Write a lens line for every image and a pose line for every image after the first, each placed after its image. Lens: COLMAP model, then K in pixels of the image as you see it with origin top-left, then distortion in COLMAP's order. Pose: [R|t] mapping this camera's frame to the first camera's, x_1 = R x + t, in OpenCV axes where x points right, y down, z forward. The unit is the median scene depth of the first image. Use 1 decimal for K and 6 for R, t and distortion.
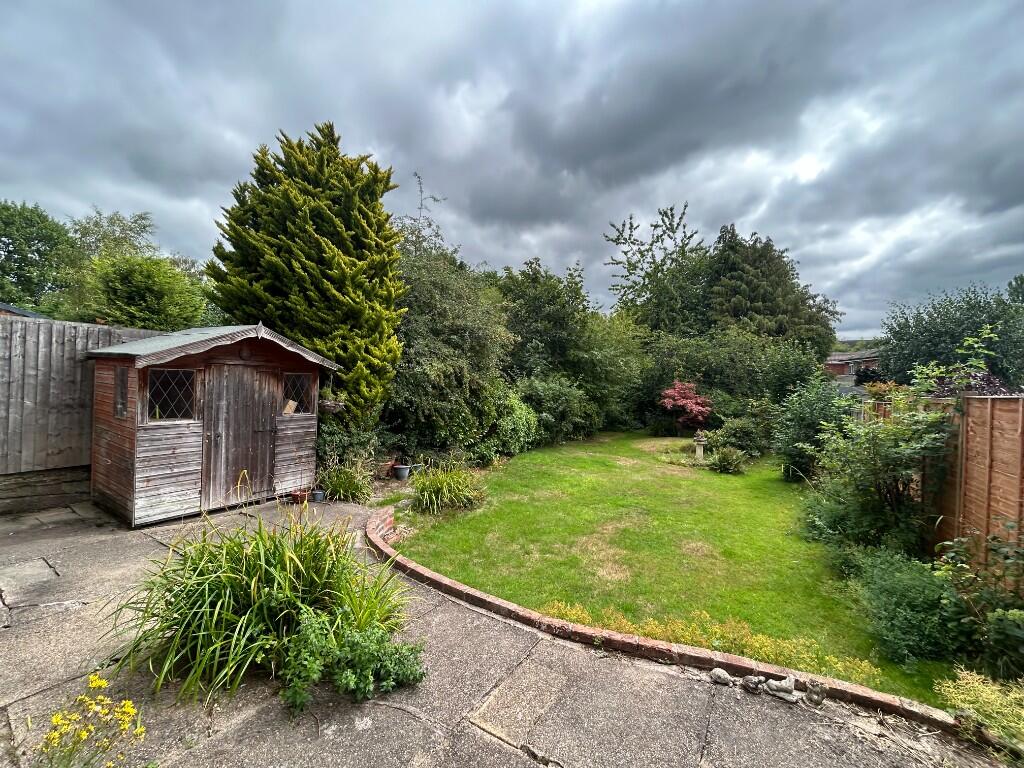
lens RADIAL K [[410.6, 0, 510.1], [0, 410.6, 384.5], [0, 0, 1]] dist [0.000344, 0.000144]
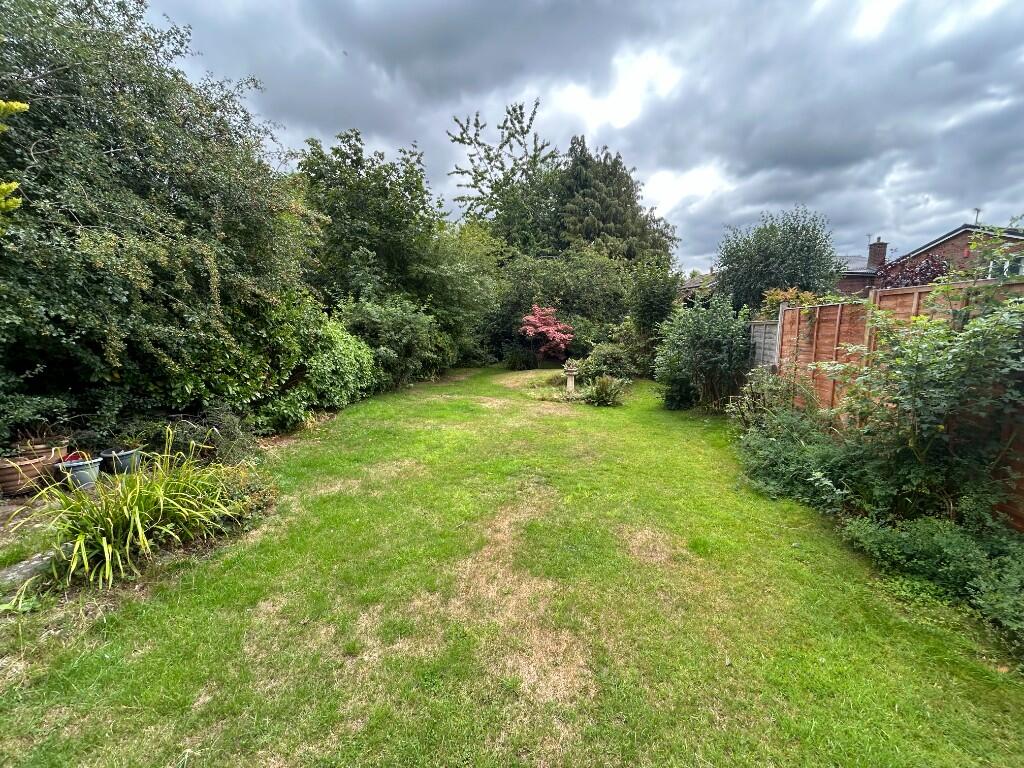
lens RADIAL K [[410.6, 0, 510.1], [0, 410.6, 384.5], [0, 0, 1]] dist [0.000344, 0.000144]
pose [[0.929311, -0.076894, 0.361203, 0.023898], [0.022756, 0.988147, 0.151812, 0.027324], [-0.368595, -0.132861, 0.920047, 0.220469]]
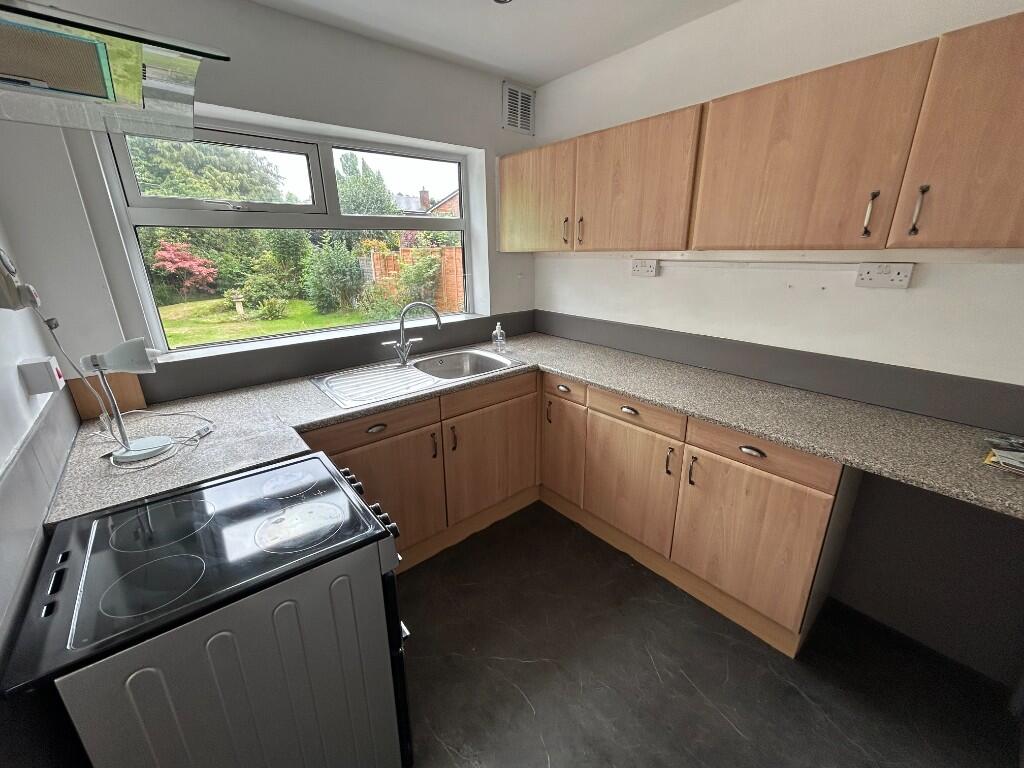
lens RADIAL K [[420.1, 0, 508.8], [0, 420.1, 384.2], [0, 0, 1]] dist [0.000799, 0.000133]
pose [[0.319707, -0.326563, 0.889463, -0.350579], [0.021270, 0.940967, 0.337828, -0.011285], [-0.947278, -0.089087, 0.307780, -0.060322]]
